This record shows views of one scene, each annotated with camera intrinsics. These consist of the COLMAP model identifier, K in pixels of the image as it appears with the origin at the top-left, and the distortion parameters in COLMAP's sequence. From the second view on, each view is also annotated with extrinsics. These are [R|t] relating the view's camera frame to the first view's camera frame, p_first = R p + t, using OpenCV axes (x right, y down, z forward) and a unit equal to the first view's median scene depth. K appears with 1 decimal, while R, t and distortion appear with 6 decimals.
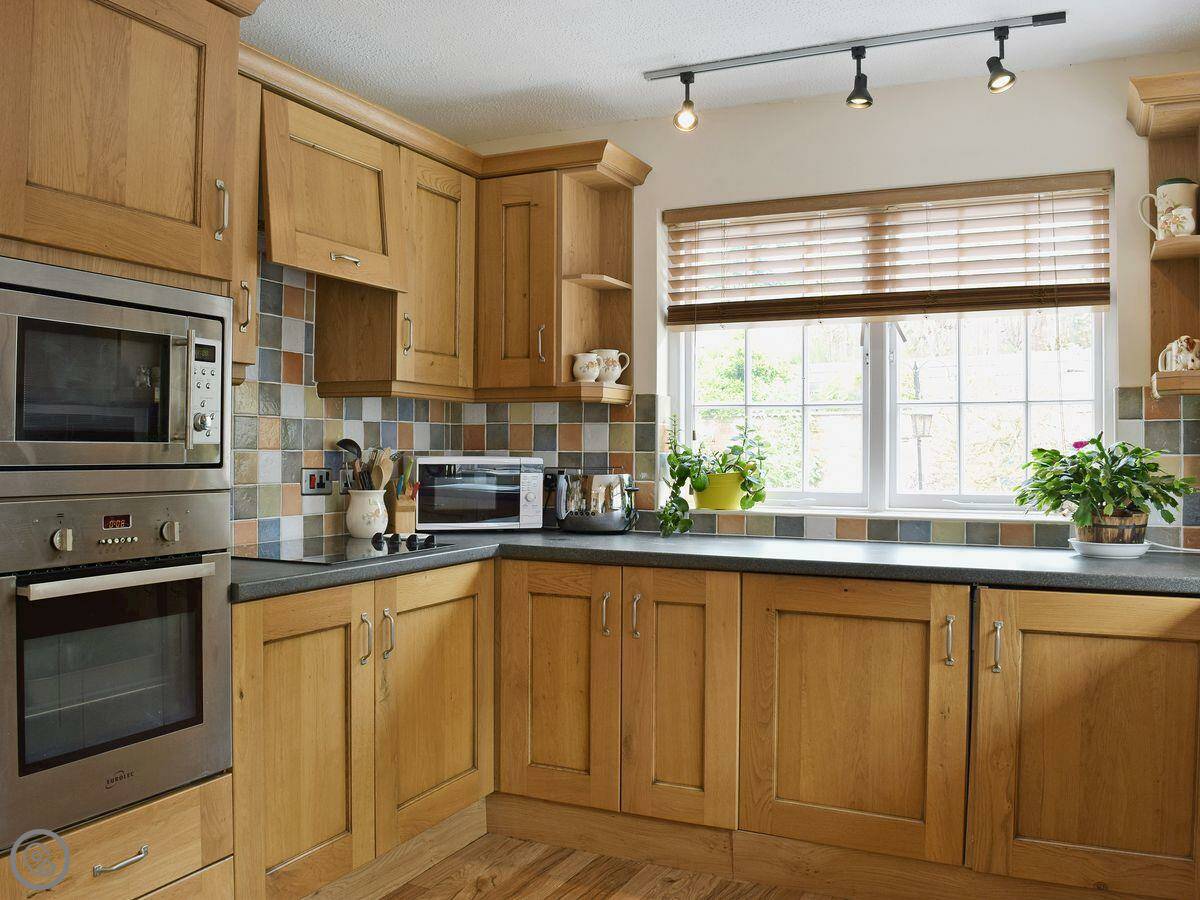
lens RADIAL K [[1059.6, 0, 600.0], [0, 1059.6, 450.0], [0, 0, 1]] dist [-0.090985, 0.001359]
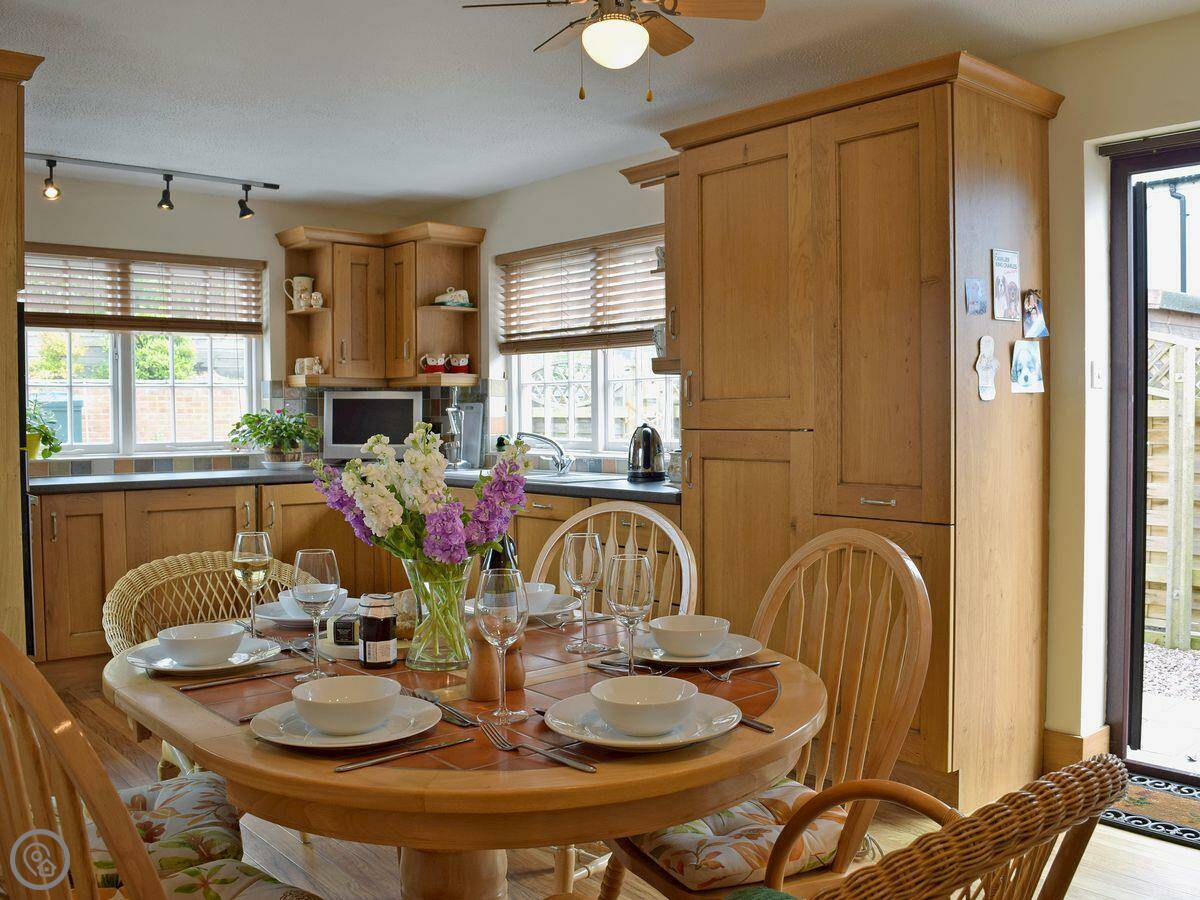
lens RADIAL K [[1059.6, 0, 600.0], [0, 1059.6, 450.0], [0, 0, 1]] dist [-0.090985, 0.001359]
pose [[0.407735, -0.036210, 0.912382, -0.967481], [0.009989, 0.999330, 0.035197, 0.003465], [-0.913046, -0.005237, 0.407823, -0.304755]]
